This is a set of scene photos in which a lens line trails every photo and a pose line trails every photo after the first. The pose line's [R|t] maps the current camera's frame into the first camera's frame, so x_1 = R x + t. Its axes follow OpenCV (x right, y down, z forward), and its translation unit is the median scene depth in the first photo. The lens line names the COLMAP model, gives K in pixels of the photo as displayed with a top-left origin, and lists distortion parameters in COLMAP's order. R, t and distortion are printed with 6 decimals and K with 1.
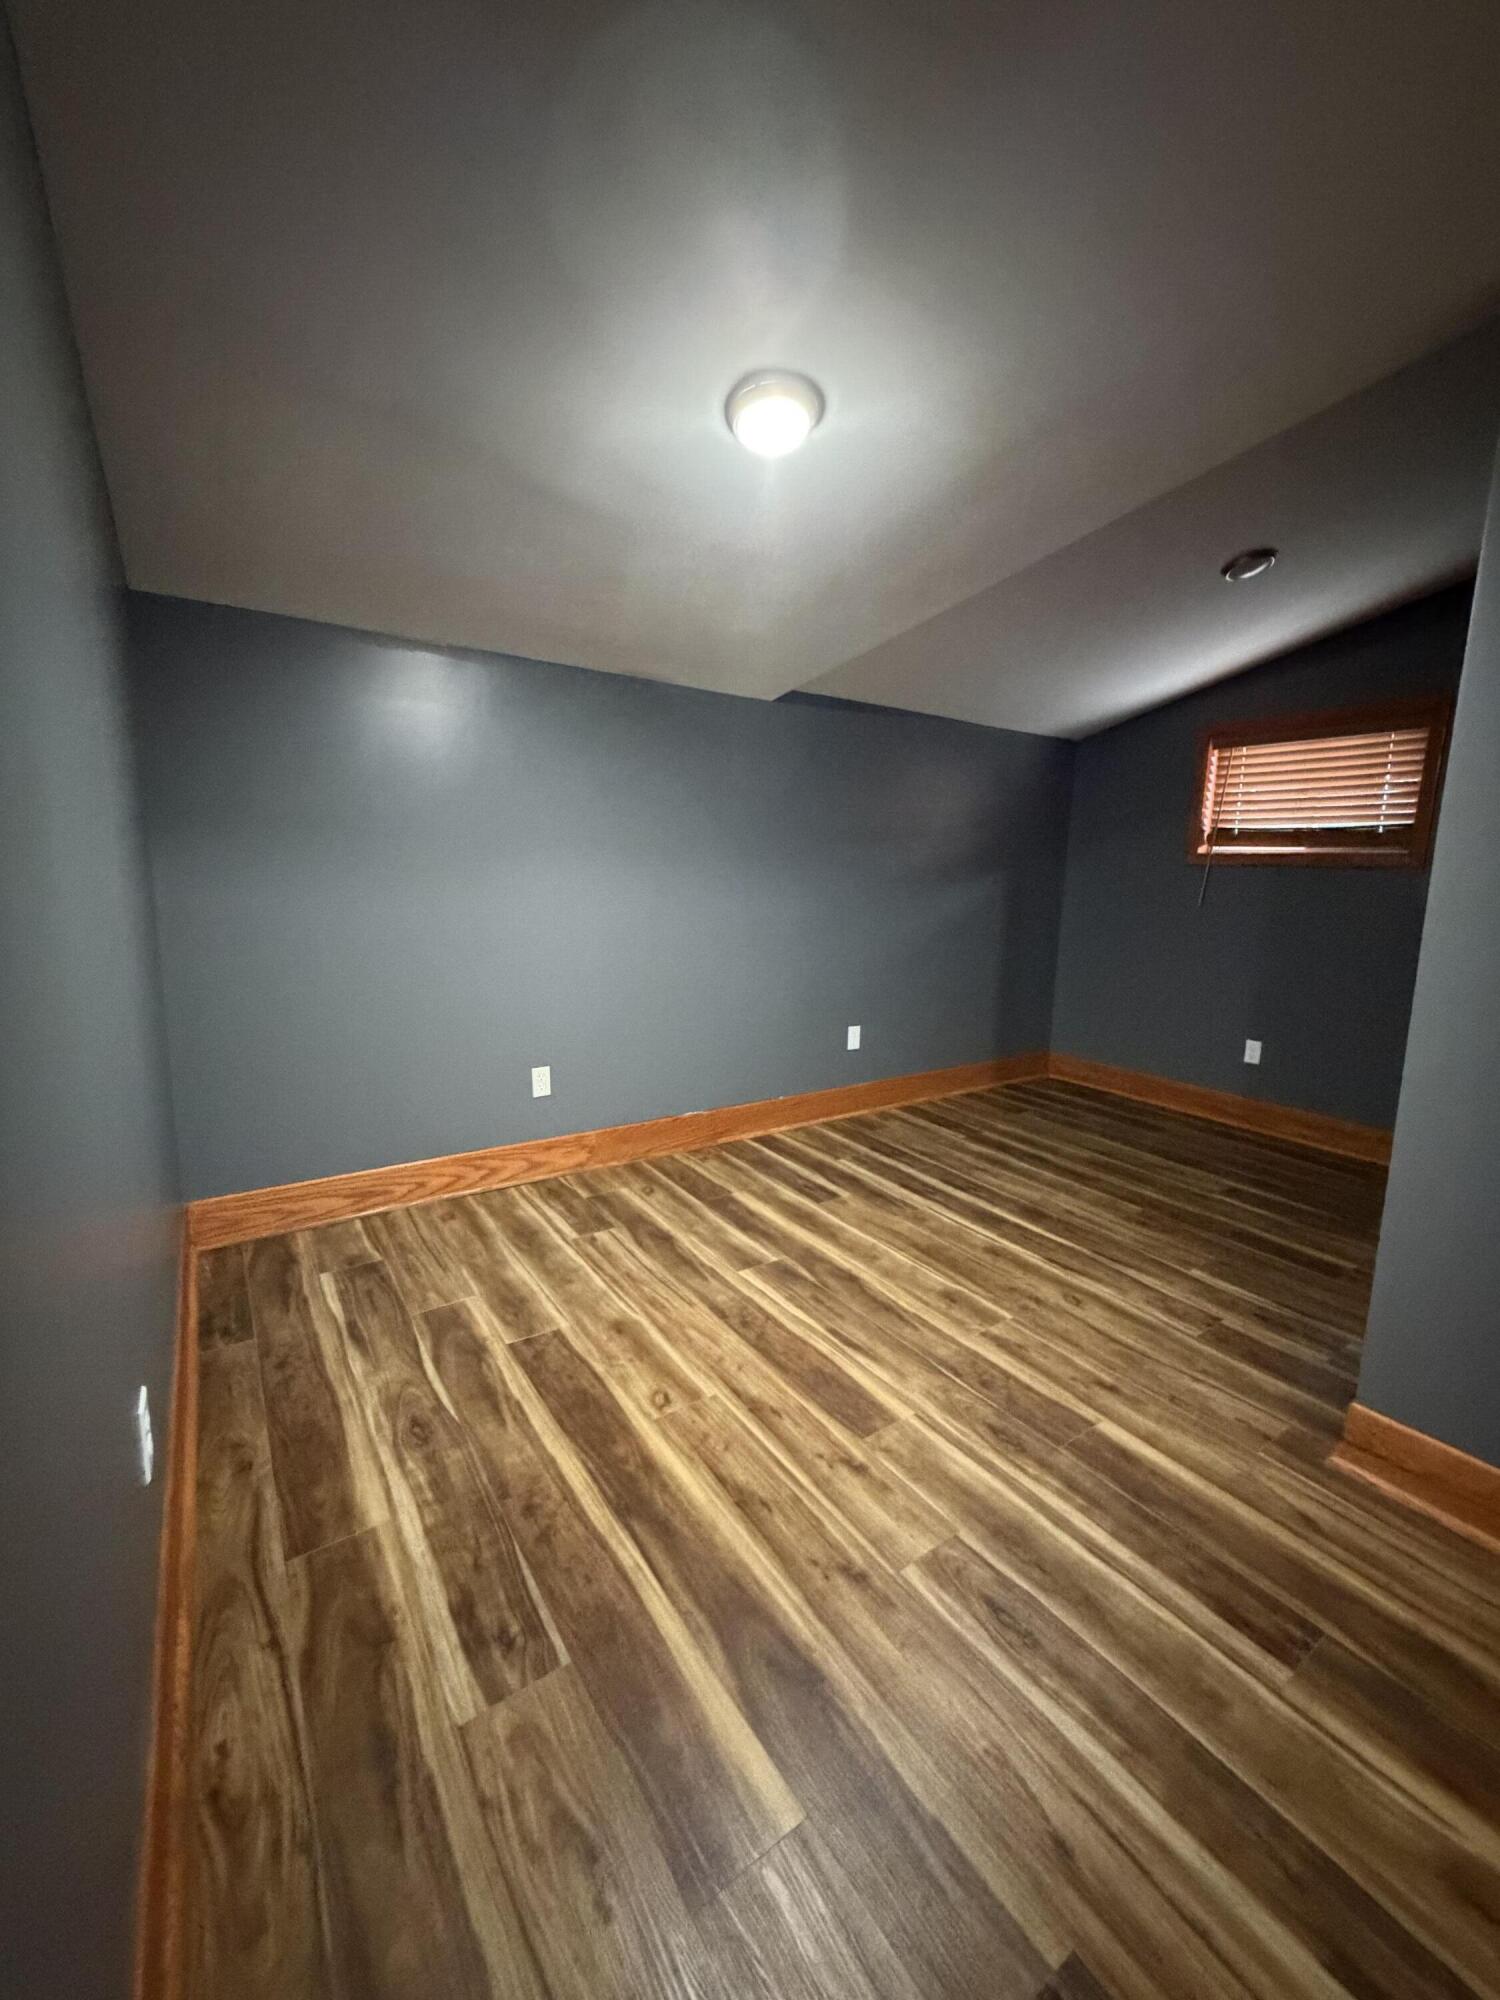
lens RADIAL K [[798.0, 0, 750.0], [0, 798.0, 1000.0], [0, 0, 1]] dist [-0.001022, 0.000107]
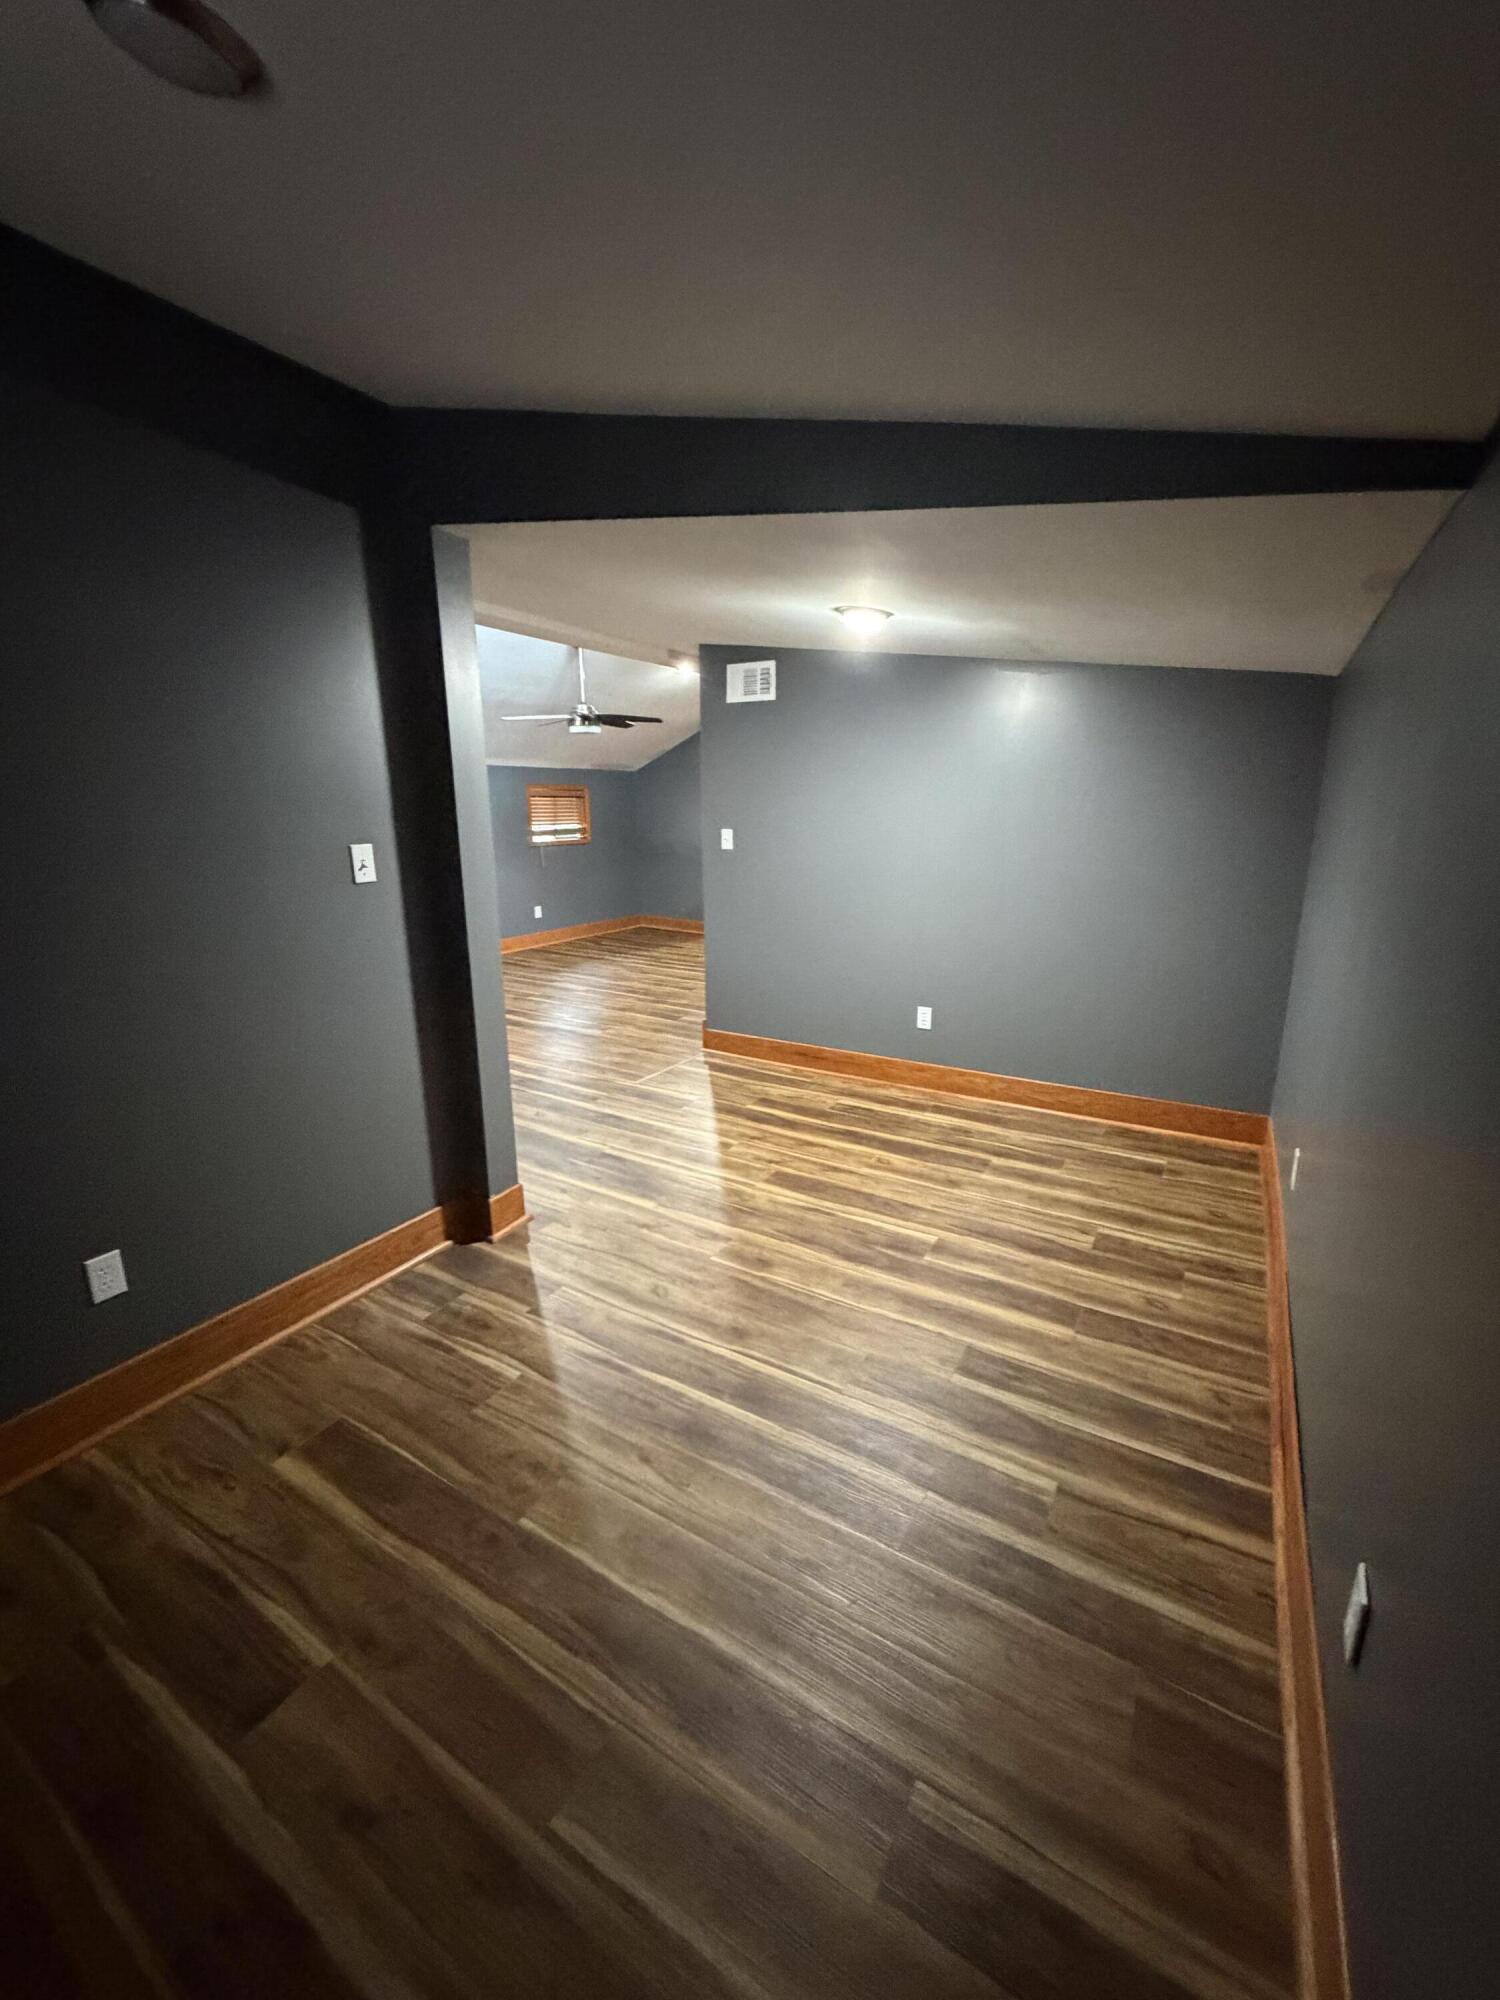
lens RADIAL K [[798.0, 0, 750.0], [0, 798.0, 1000.0], [0, 0, 1]] dist [-0.001022, 0.000107]
pose [[-0.912084, 0.079420, -0.402238, 0.740383], [-0.079171, 0.928480, 0.362845, -0.410306], [0.402287, 0.362791, -0.840564, 1.929696]]
